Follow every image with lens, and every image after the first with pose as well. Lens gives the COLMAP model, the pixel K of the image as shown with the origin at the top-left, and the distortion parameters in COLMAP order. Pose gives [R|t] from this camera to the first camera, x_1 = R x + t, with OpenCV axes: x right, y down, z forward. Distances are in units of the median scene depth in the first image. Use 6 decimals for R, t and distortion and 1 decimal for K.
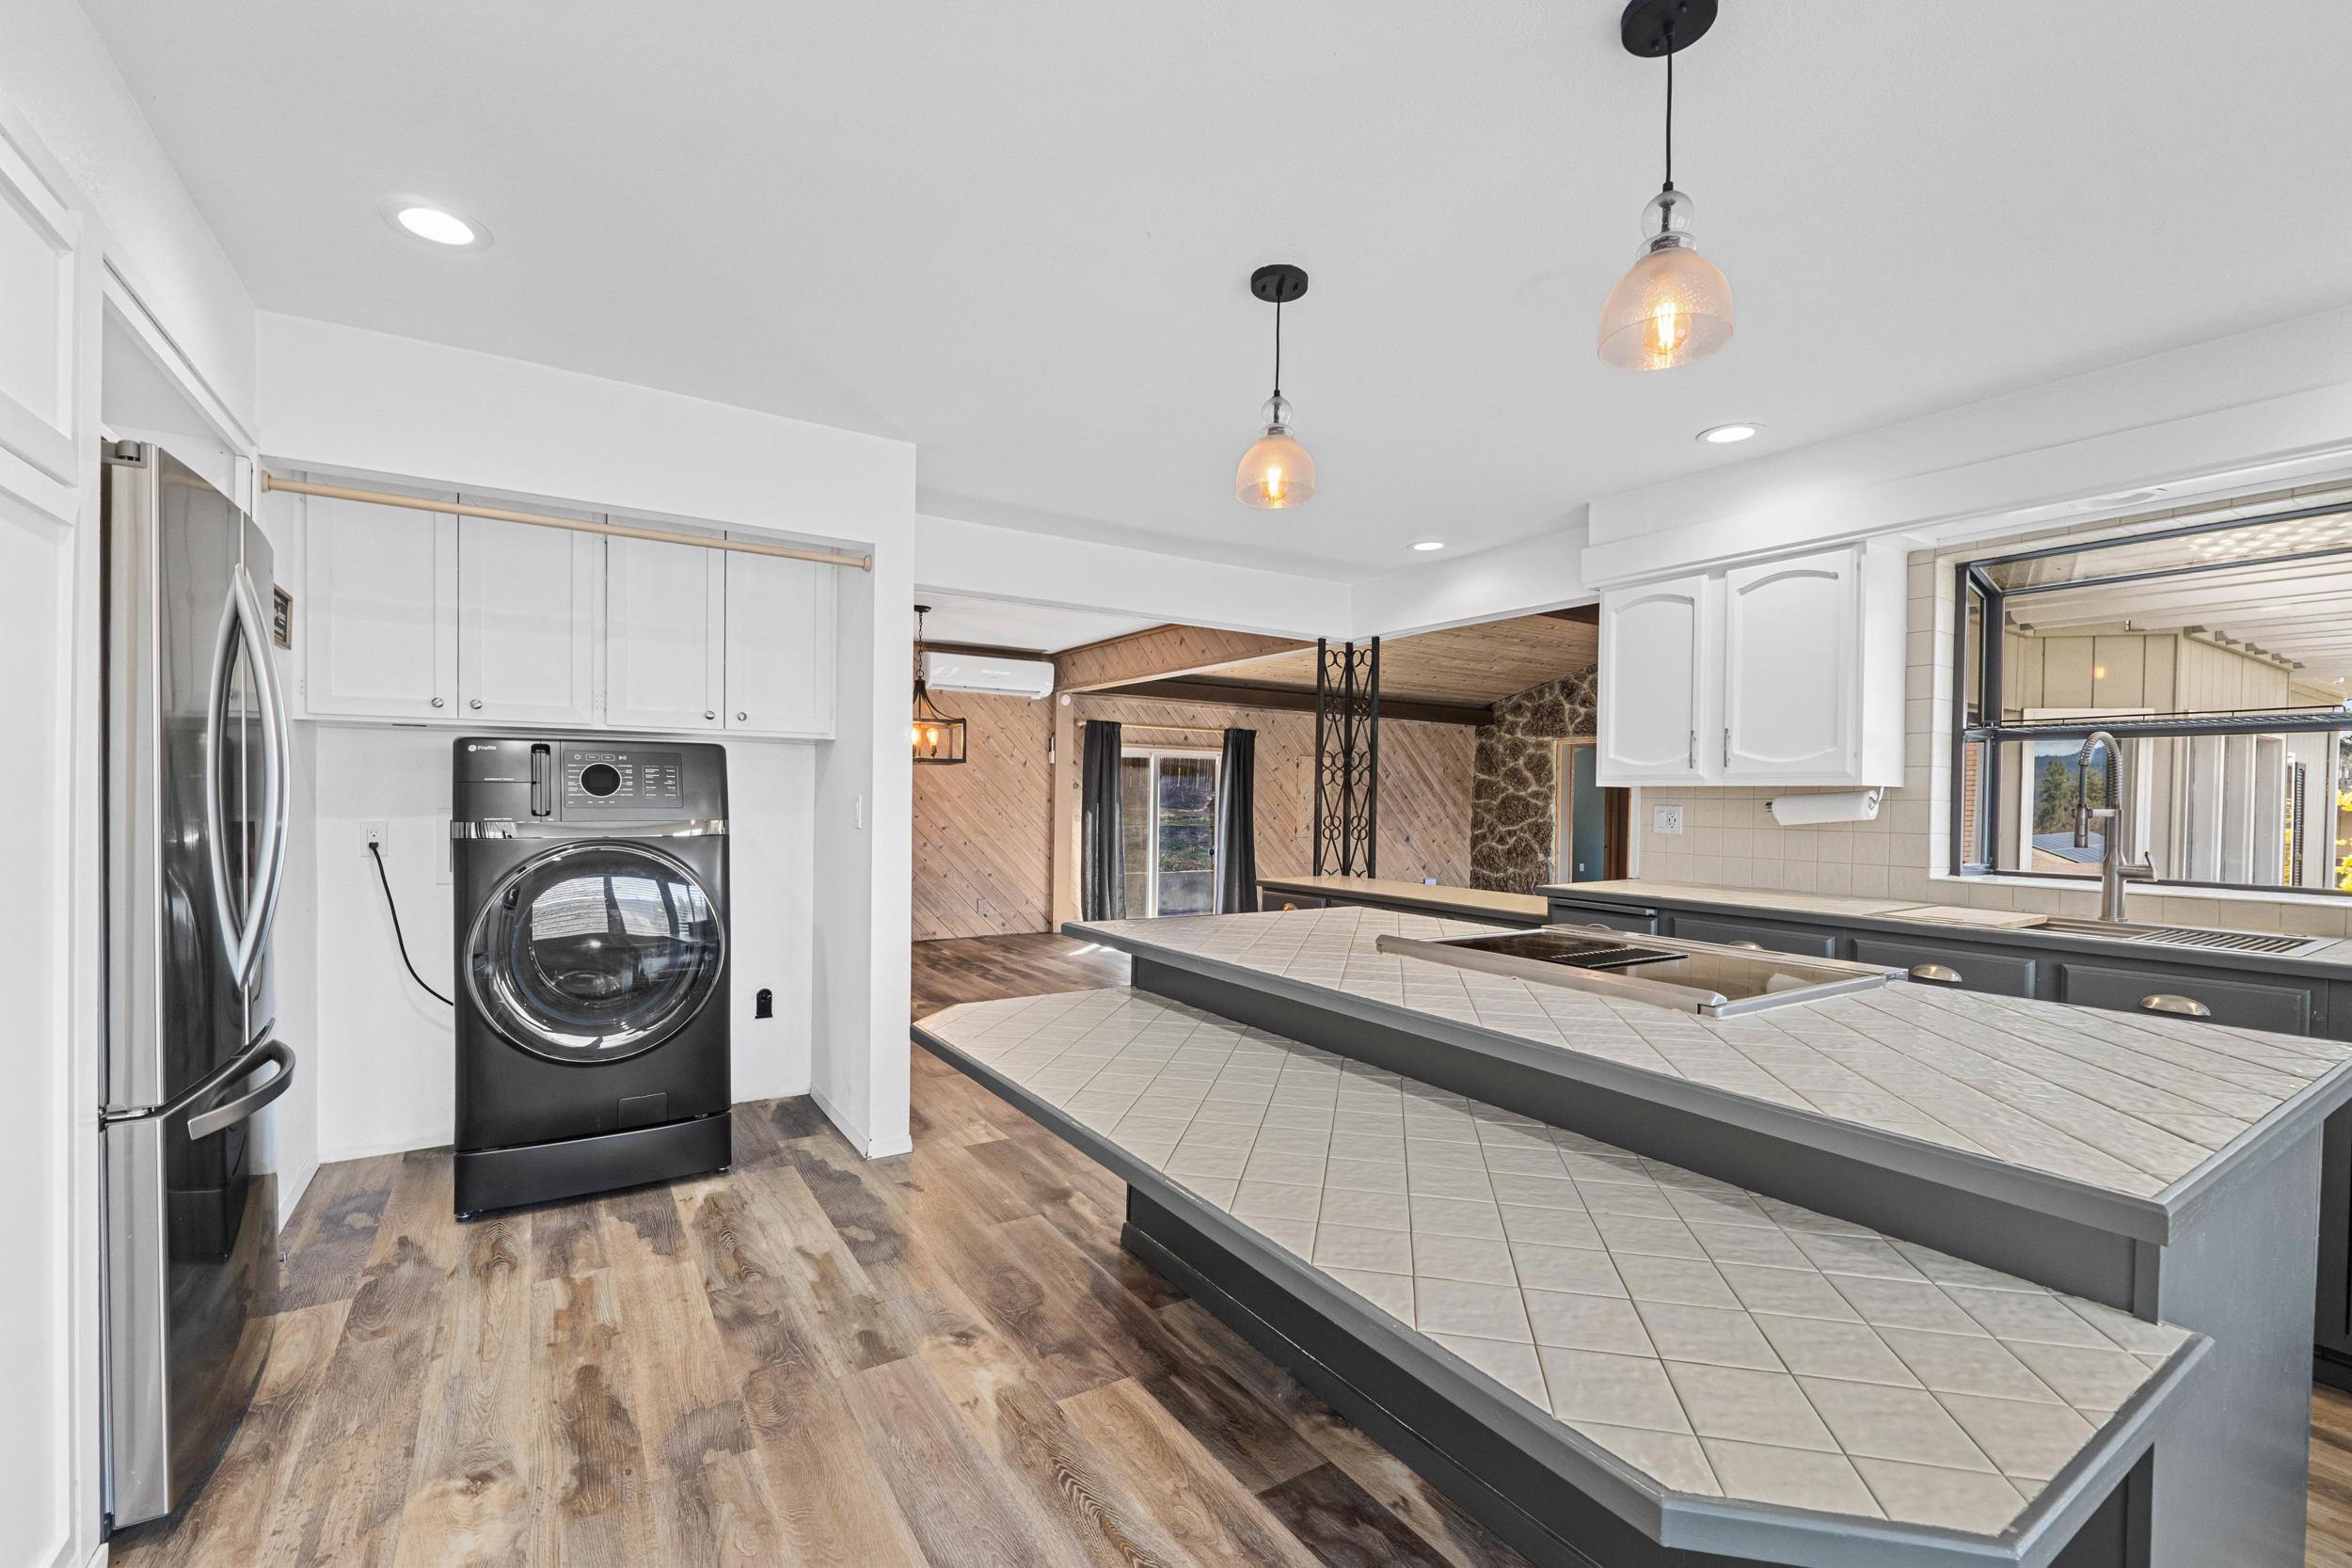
lens RADIAL K [[988.3, 0, 1170.6], [0, 988.3, 795.2], [0, 0, 1]] dist [-0.002492, -0.000731]
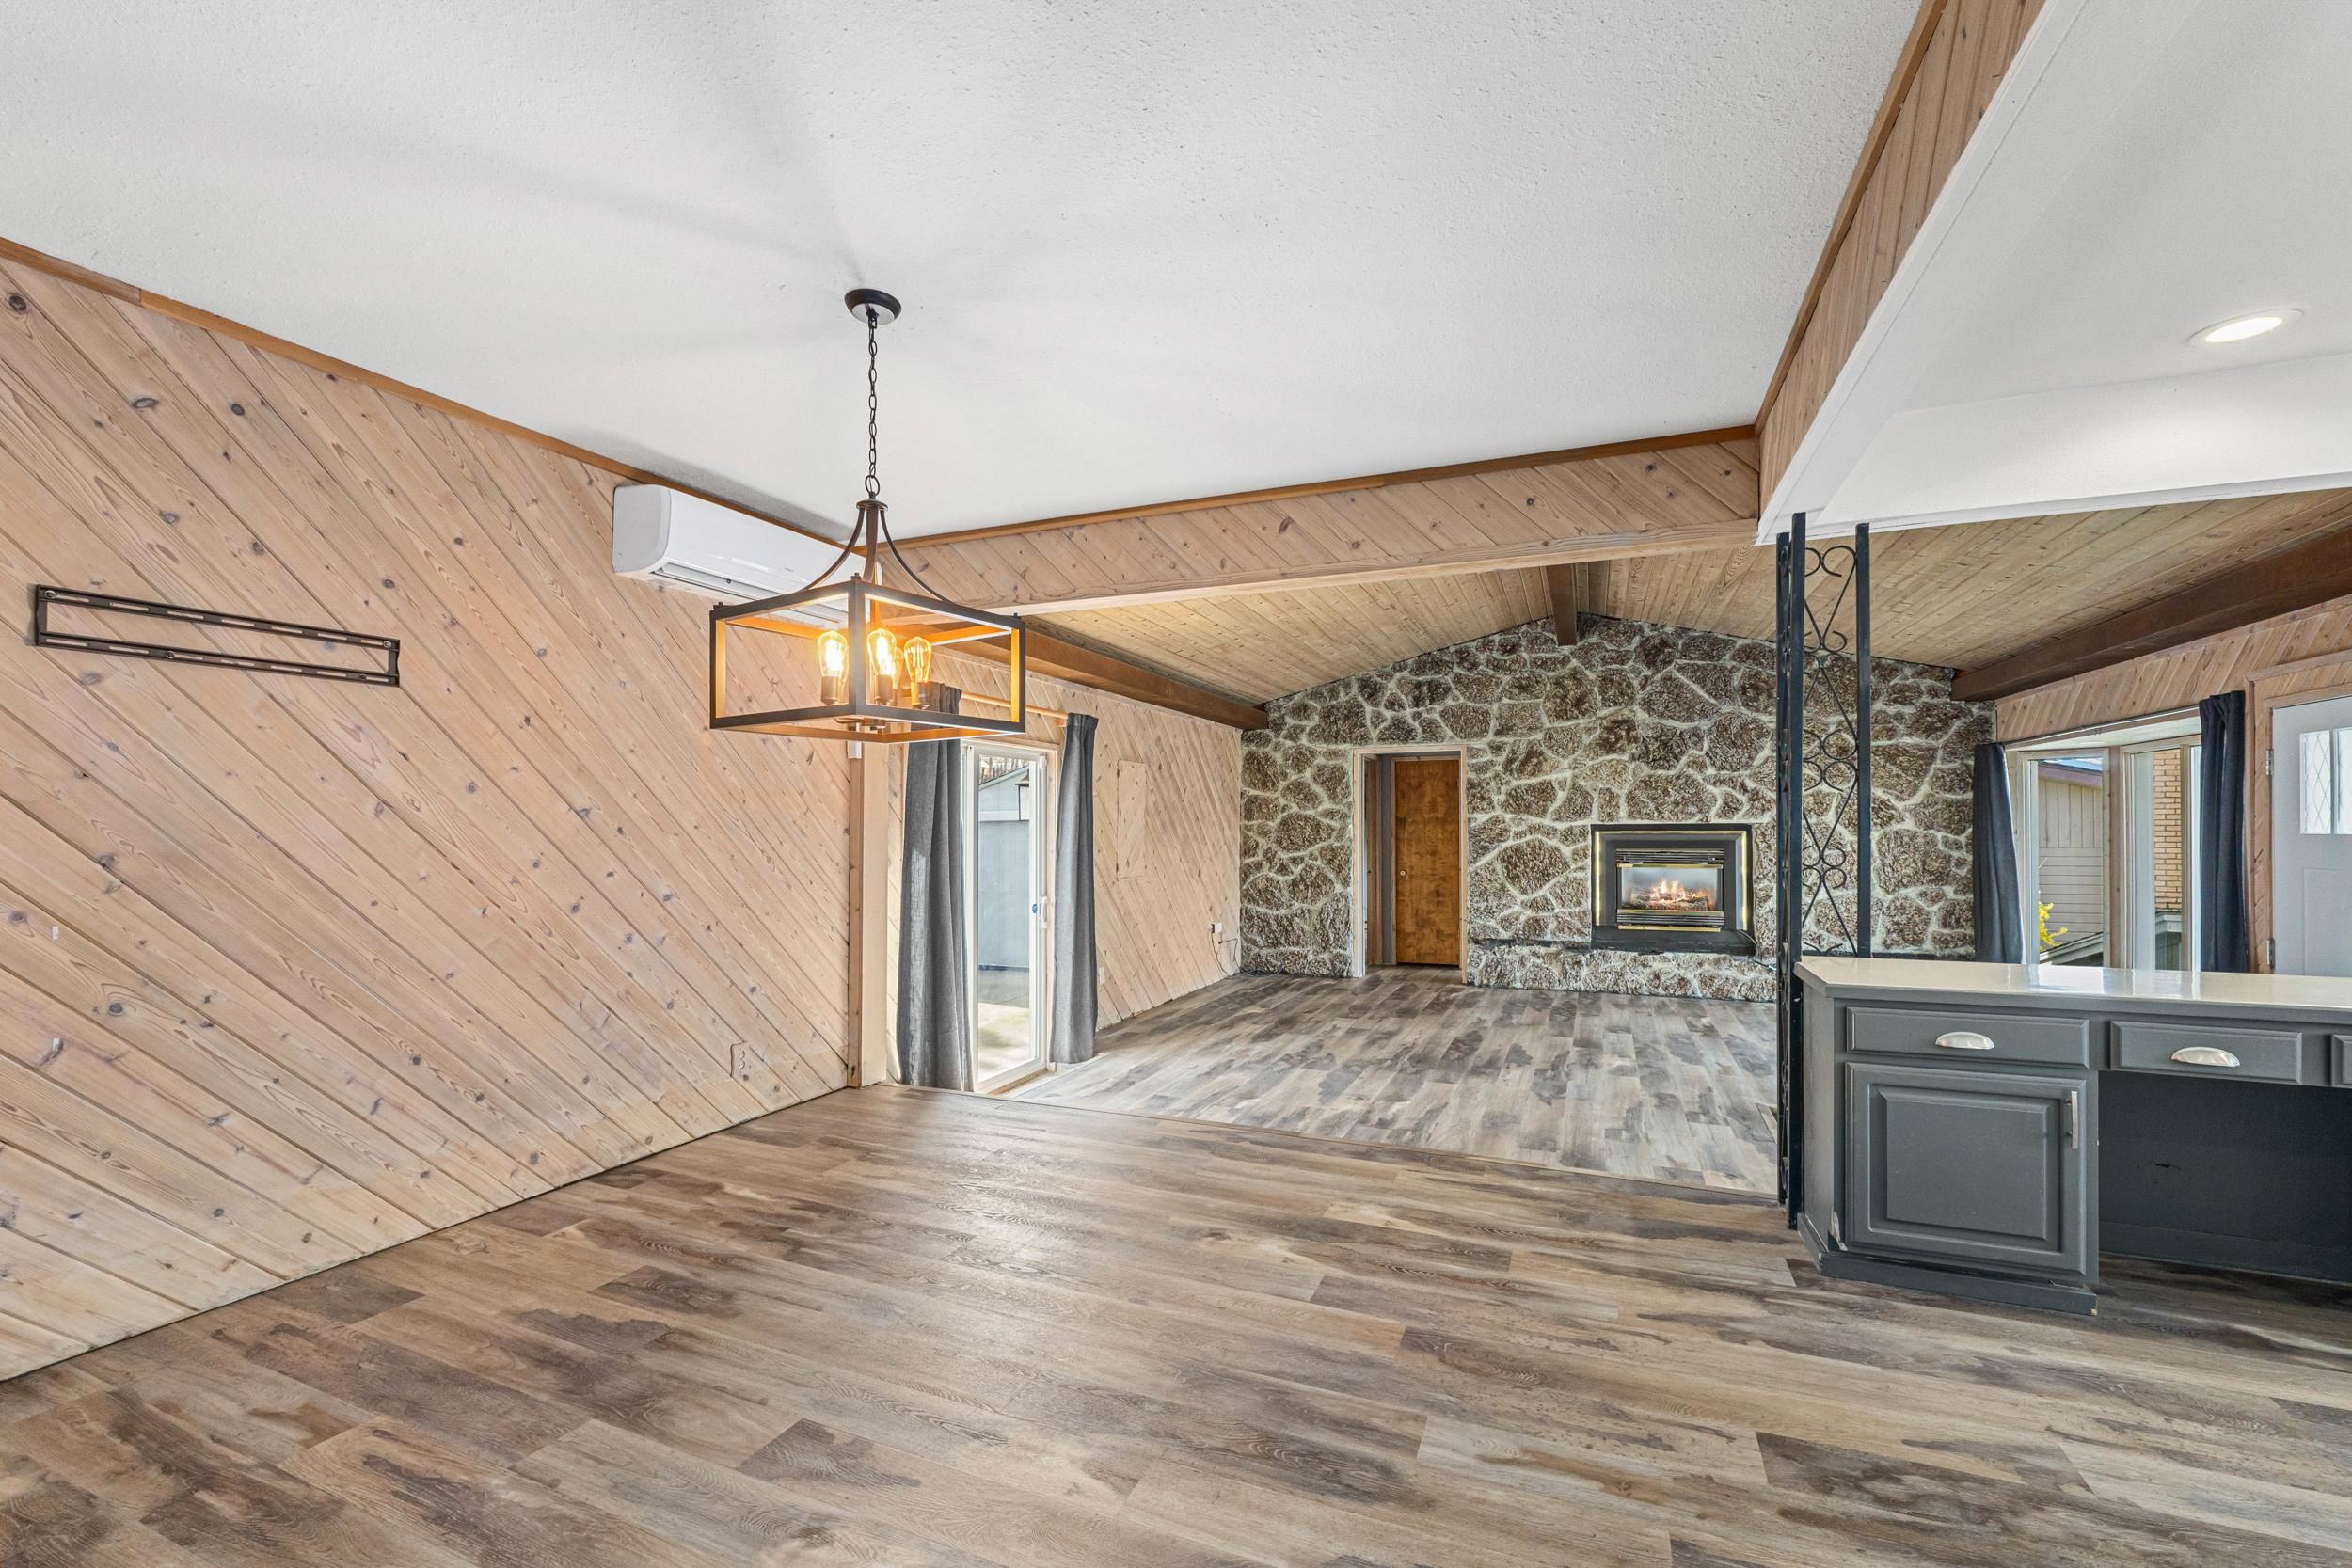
lens RADIAL K [[1001.2, 0, 1164.2], [0, 1001.2, 817.3], [0, 0, 1]] dist [-0.008817, 0.000215]
pose [[0.828872, -0.010738, 0.559336, -0.228996], [0.011496, 0.999932, 0.002162, -0.000711], [-0.559321, 0.004638, 0.828938, 0.393167]]
